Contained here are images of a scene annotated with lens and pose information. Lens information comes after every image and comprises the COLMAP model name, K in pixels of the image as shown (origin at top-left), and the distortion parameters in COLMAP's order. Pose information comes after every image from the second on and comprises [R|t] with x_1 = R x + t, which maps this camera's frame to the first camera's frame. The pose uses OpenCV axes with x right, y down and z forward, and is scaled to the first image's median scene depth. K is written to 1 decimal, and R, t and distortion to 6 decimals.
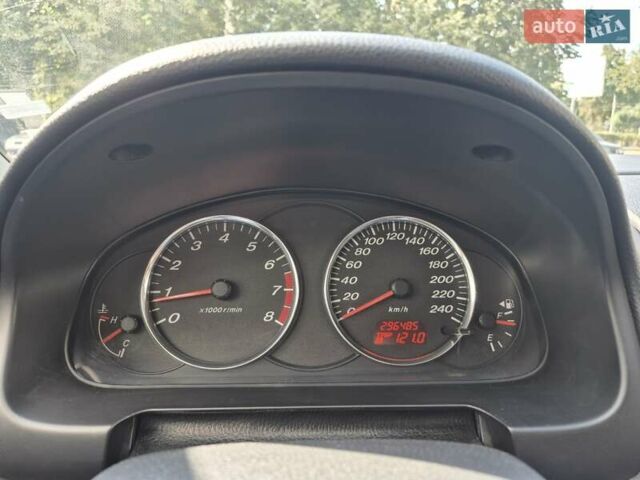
lens RADIAL K [[438.2, 0, 321.5], [0, 438.2, 251.4], [0, 0, 1]] dist [0.057672, -0.049168]
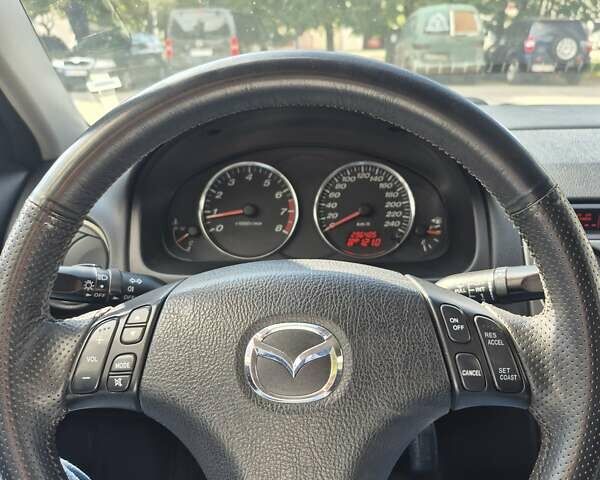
lens RADIAL K [[551.4, 0, 300.0], [0, 551.4, 240.0], [0, 0, 1]] dist [0.137034, -0.206002]
pose [[0.997988, 0.003741, -0.063294, 0.076920], [0.001377, 0.996743, 0.080630, 0.032409], [0.063390, -0.080555, 0.994732, -0.917833]]
